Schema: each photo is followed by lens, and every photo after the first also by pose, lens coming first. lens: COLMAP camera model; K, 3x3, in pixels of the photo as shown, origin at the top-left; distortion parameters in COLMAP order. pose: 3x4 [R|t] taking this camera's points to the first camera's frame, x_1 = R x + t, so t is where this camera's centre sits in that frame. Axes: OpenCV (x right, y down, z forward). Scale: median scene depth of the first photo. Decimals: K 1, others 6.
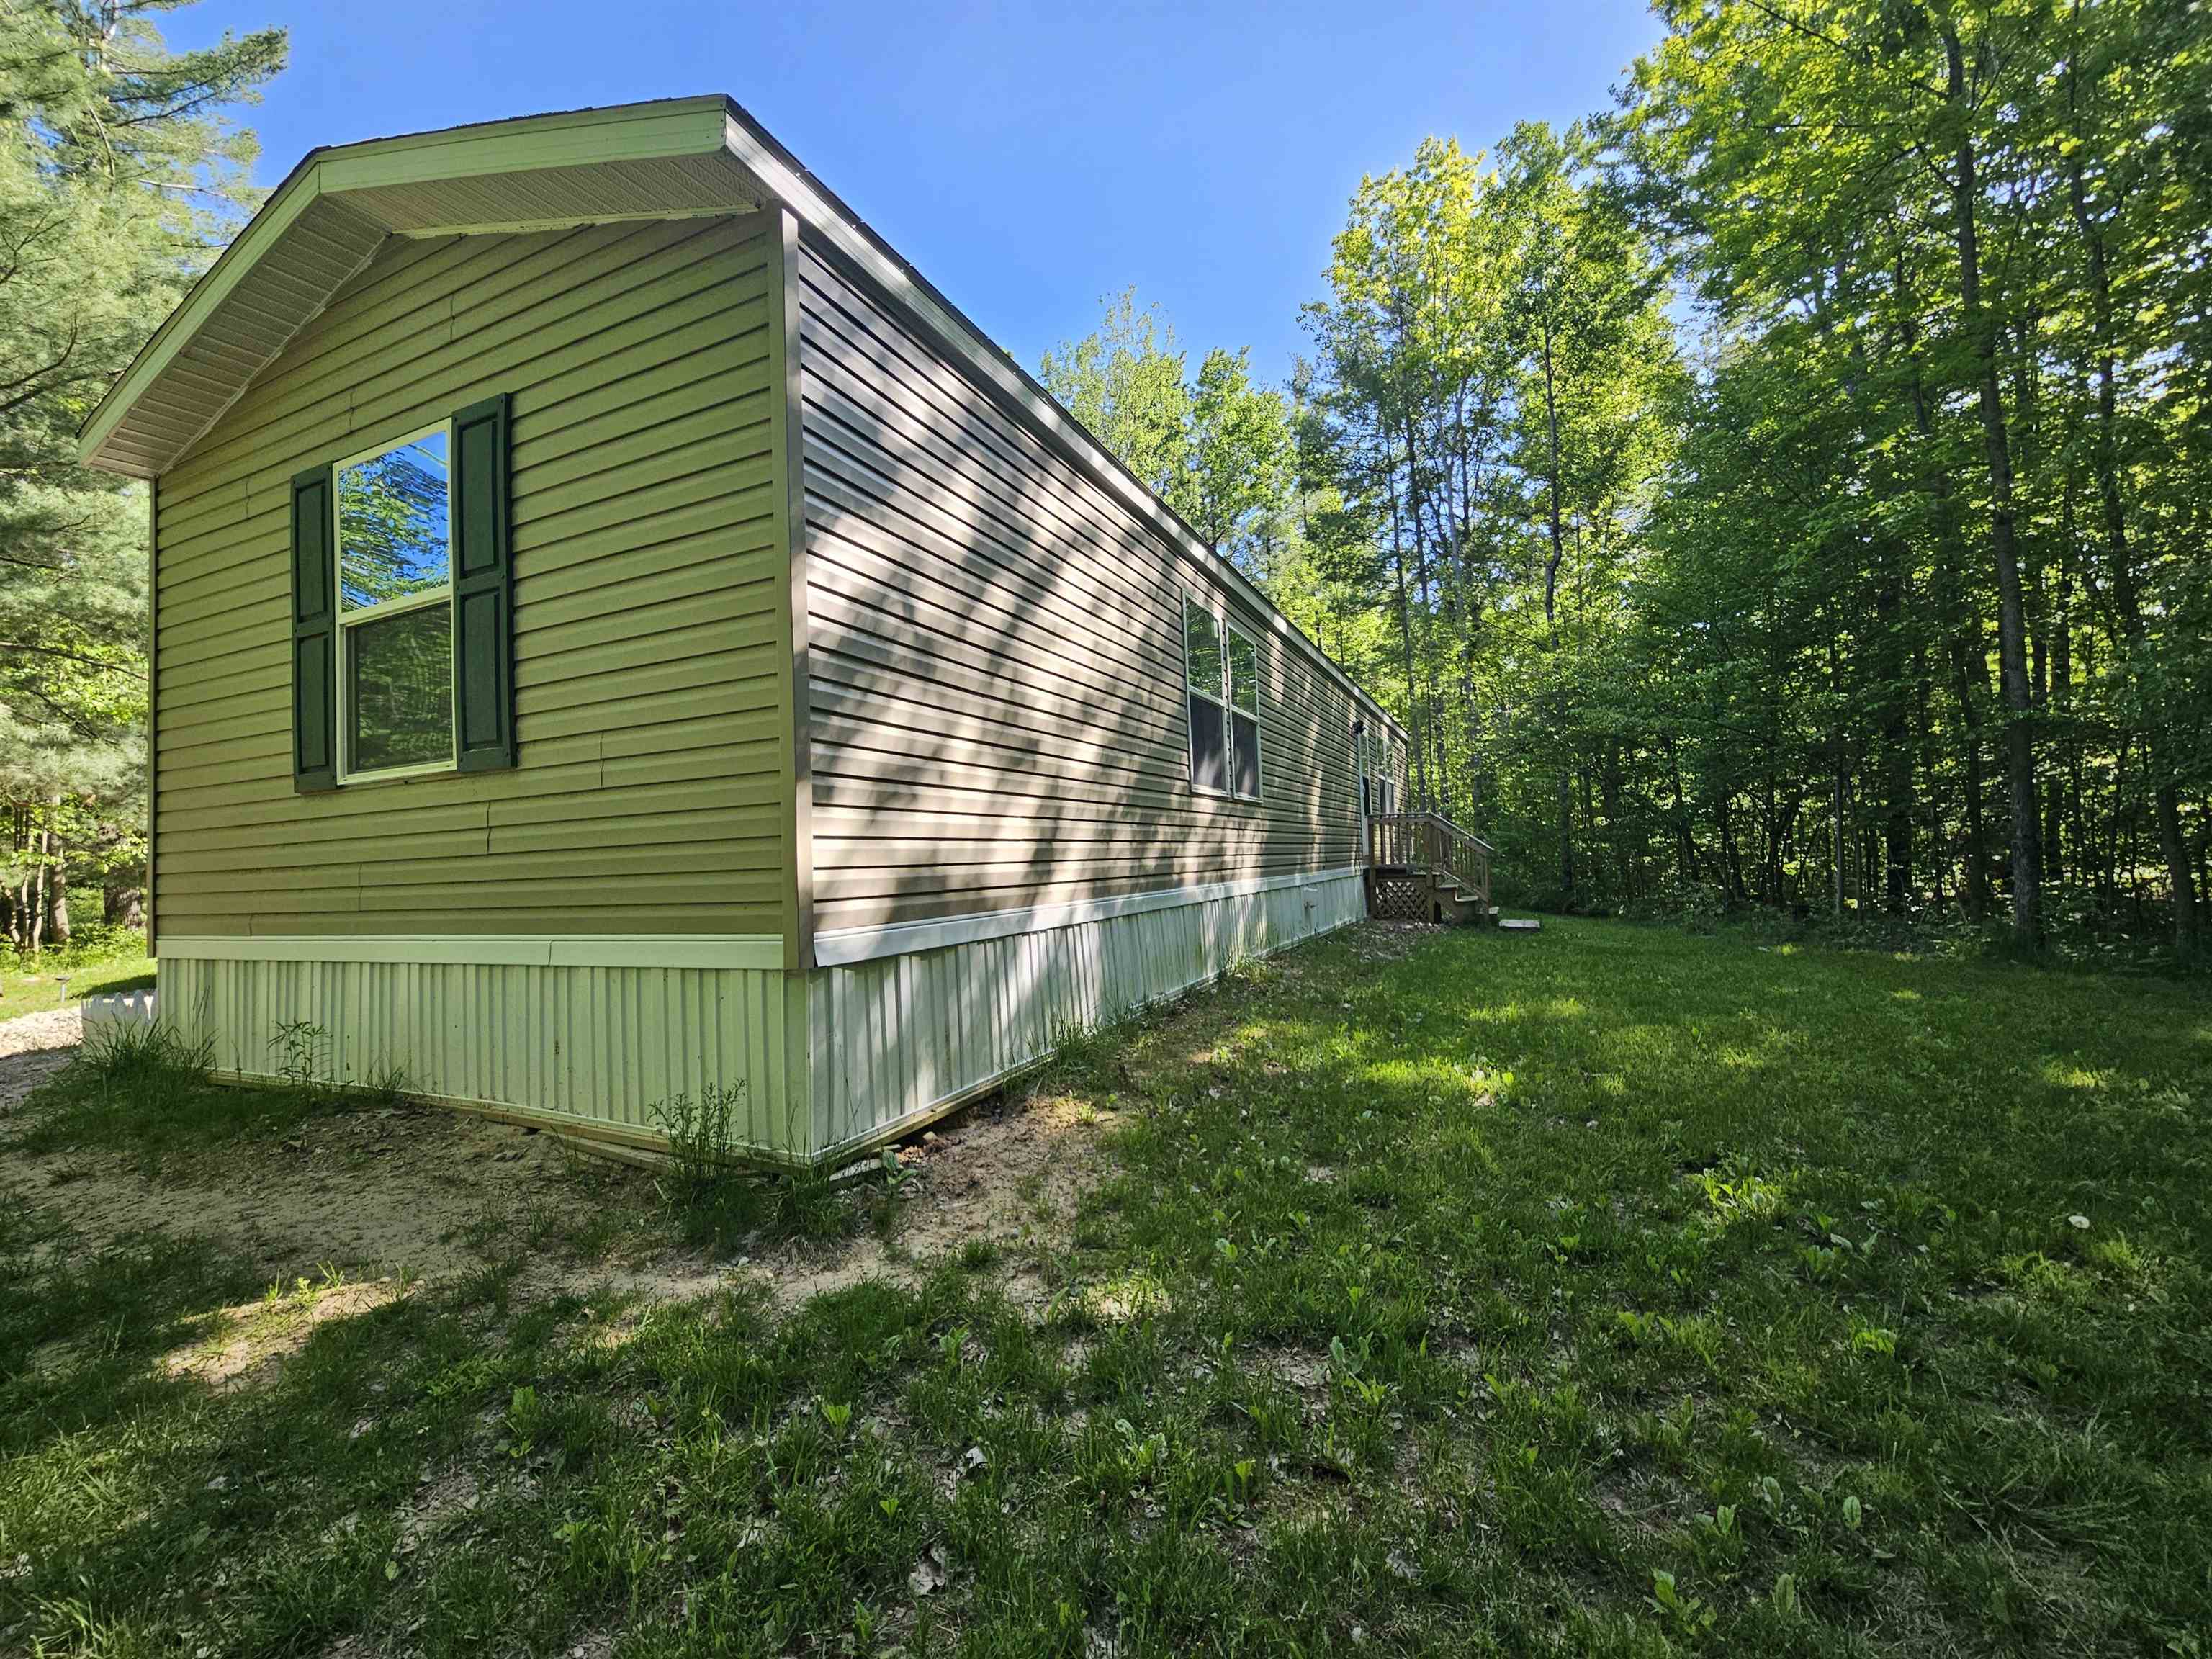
lens RADIAL K [[896.4, 0, 1101.5], [0, 896.4, 827.0], [0, 0, 1]] dist [-0.004750, 0.000108]
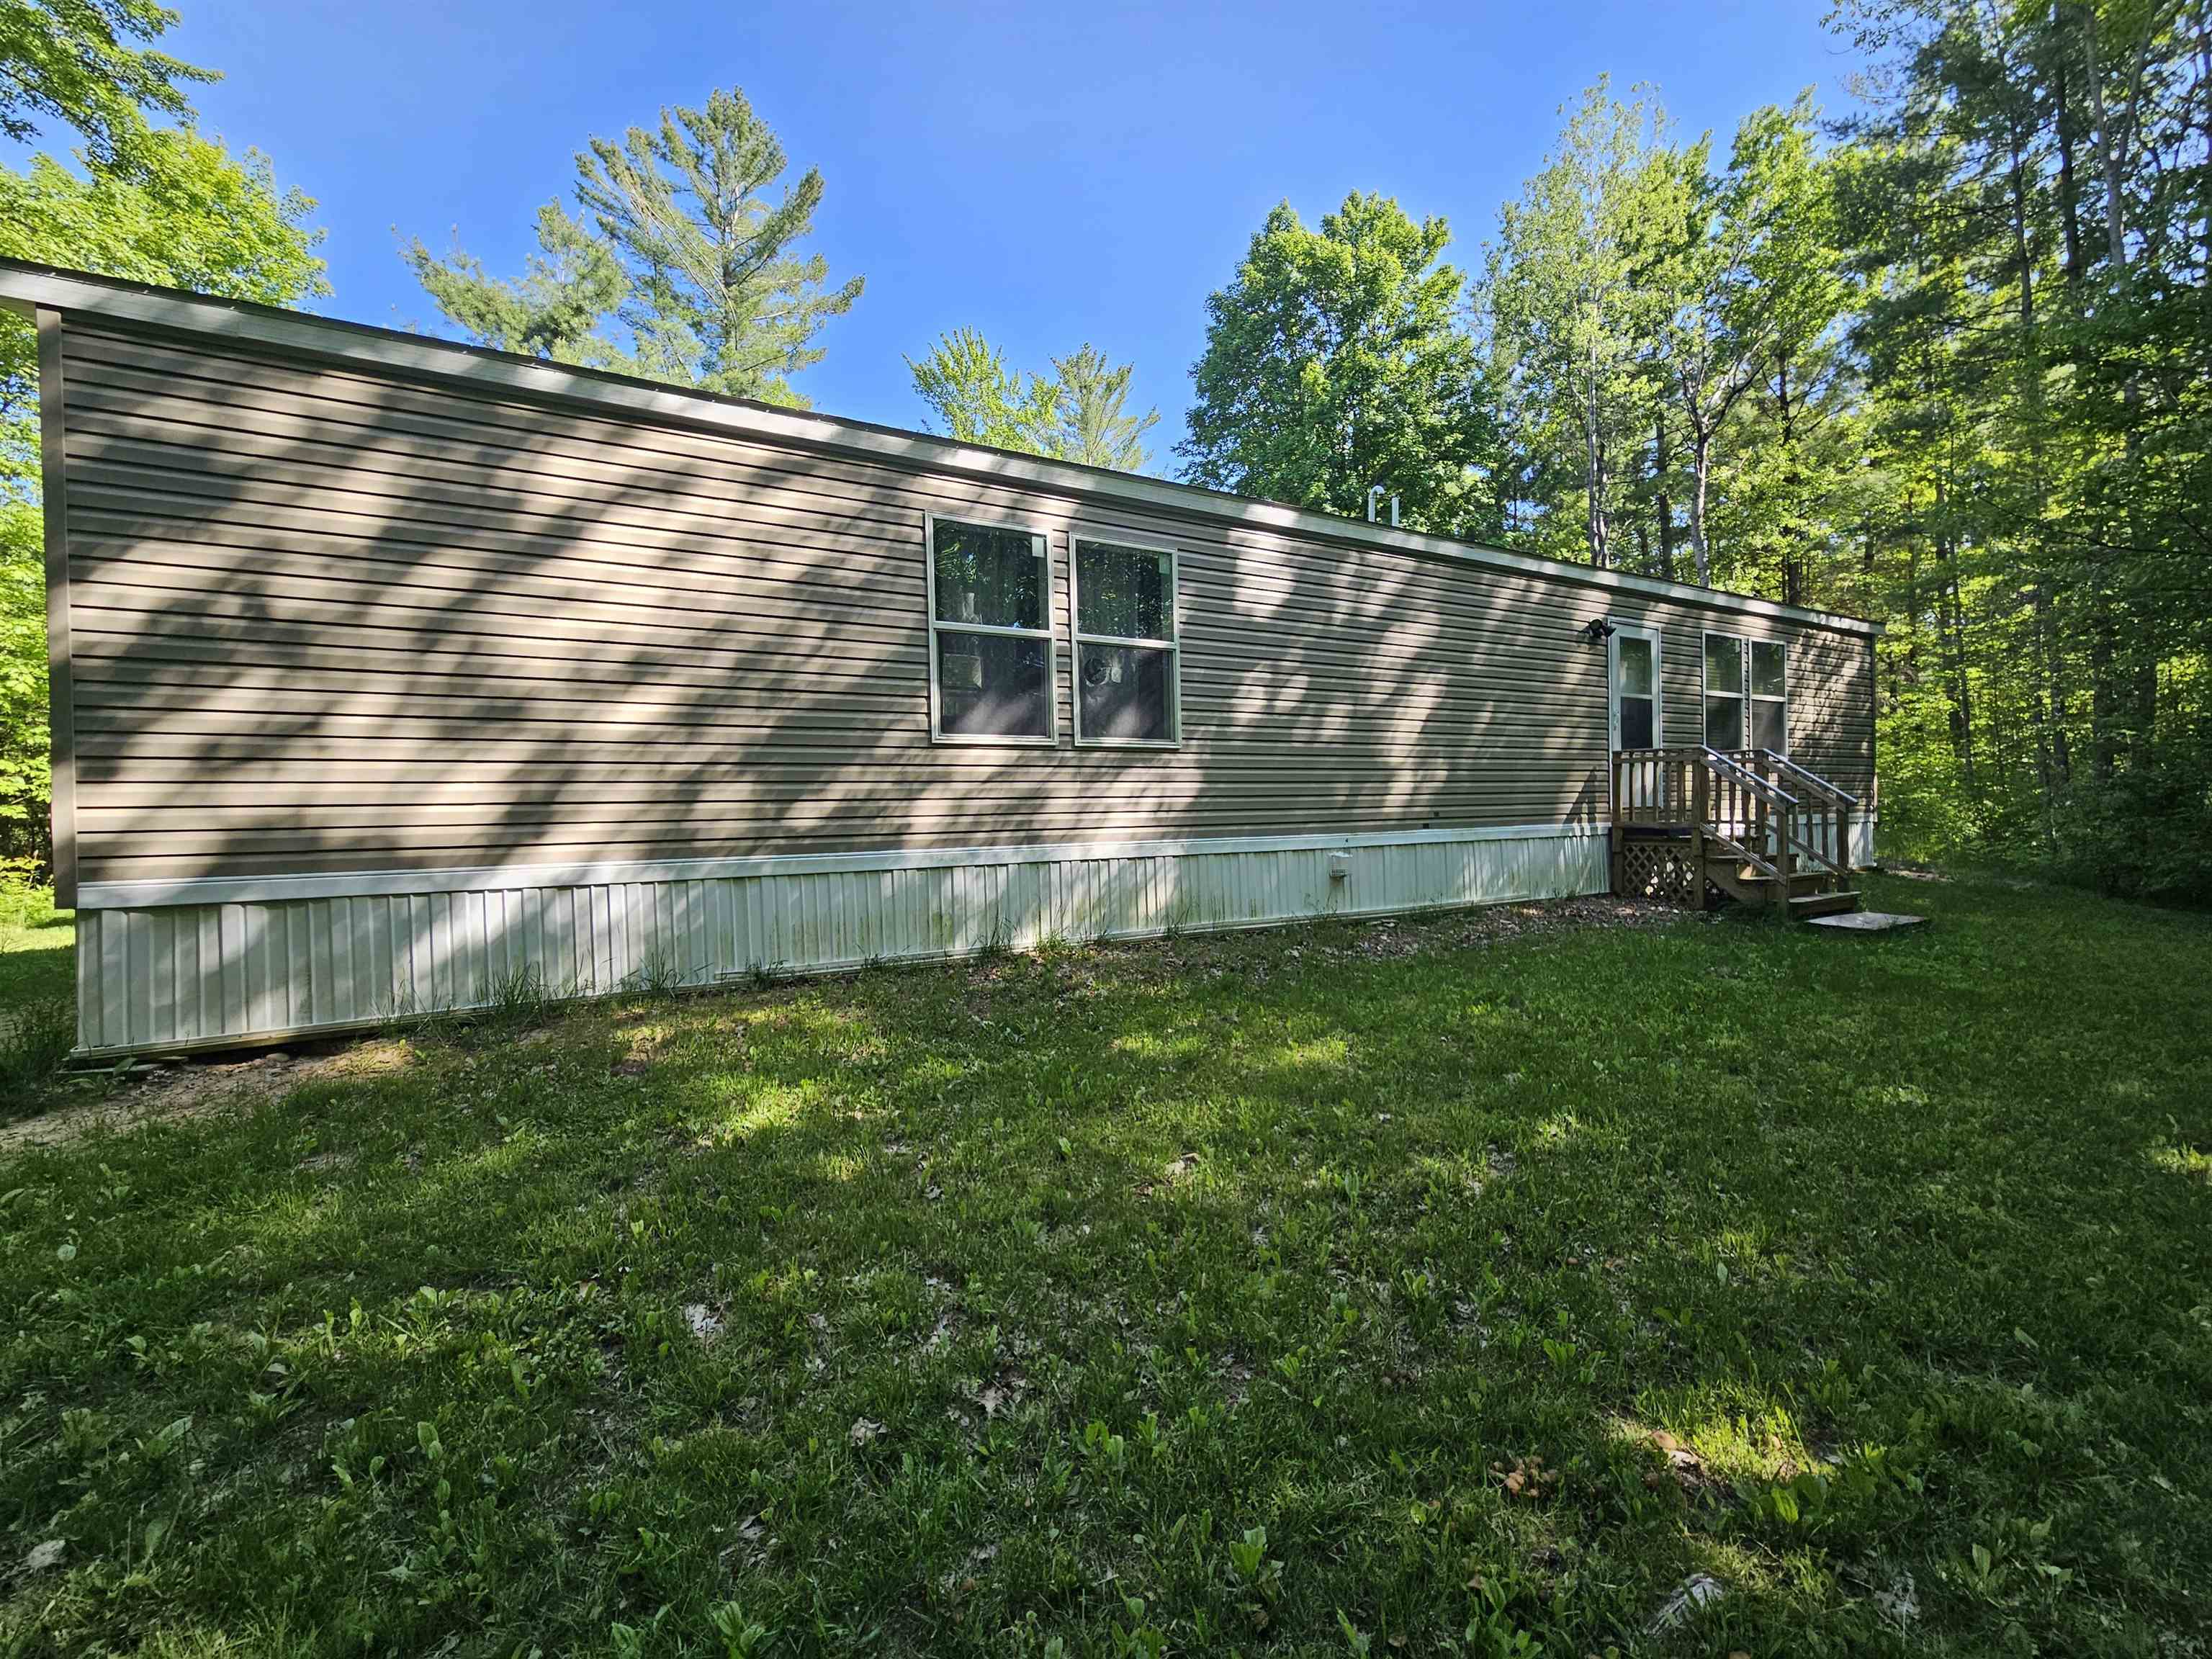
lens RADIAL K [[896.4, 0, 1105.3], [0, 896.4, 827.8], [0, 0, 1]] dist [-0.004750, 0.000108]
pose [[0.821884, 0.024288, -0.569137, 1.124822], [0.015346, 0.997784, 0.064742, -0.013902], [0.569449, -0.061945, 0.819690, 0.547774]]
